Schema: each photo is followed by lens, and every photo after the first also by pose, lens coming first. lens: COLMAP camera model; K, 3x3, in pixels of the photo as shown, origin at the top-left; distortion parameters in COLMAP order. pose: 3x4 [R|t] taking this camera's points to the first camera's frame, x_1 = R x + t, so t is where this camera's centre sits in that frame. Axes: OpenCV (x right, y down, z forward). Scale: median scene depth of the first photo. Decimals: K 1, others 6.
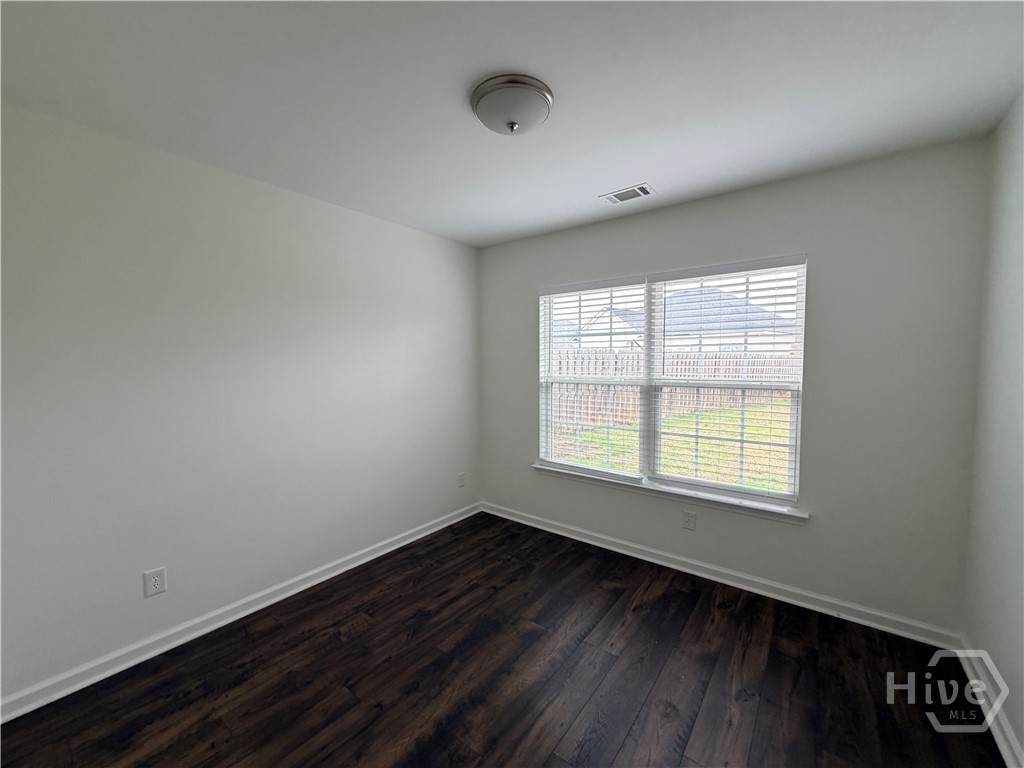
lens RADIAL K [[408.0, 0, 510.5], [0, 408.0, 384.3], [0, 0, 1]] dist [-0.000780, 0.000174]
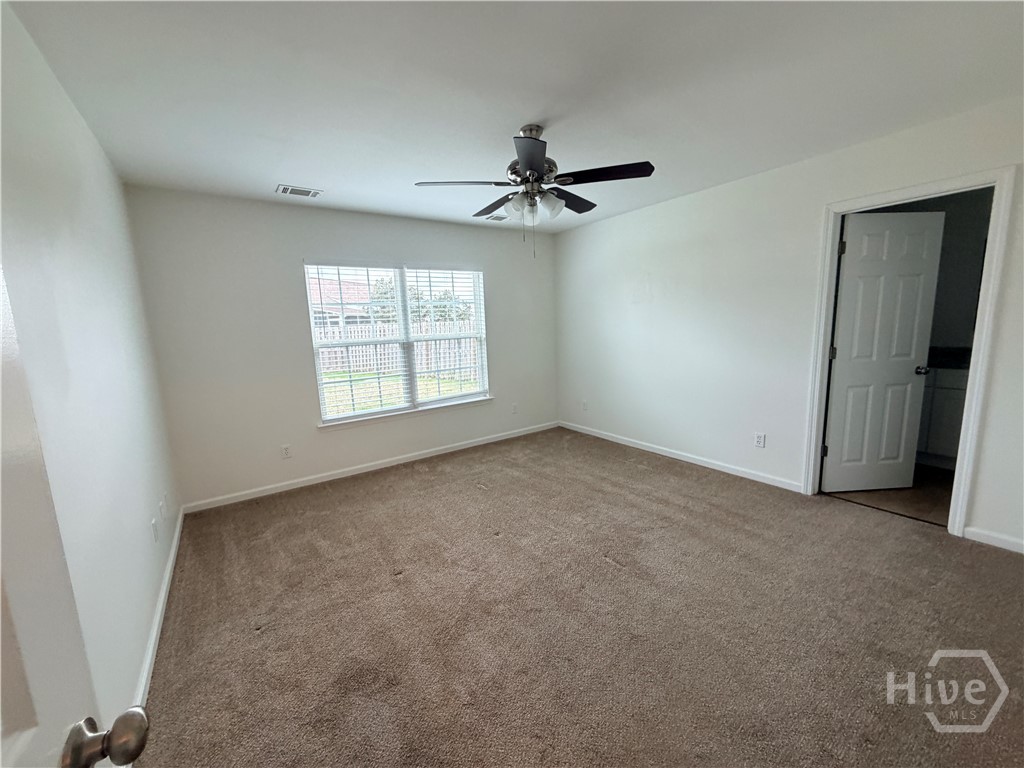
lens RADIAL K [[408.0, 0, 510.5], [0, 408.0, 384.3], [0, 0, 1]] dist [-0.000780, 0.000174]
pose [[0.306802, -0.158344, 0.938509, -0.915603], [0.082033, 0.986794, 0.139674, -0.021081], [-0.948232, 0.034137, 0.315740, 0.215112]]
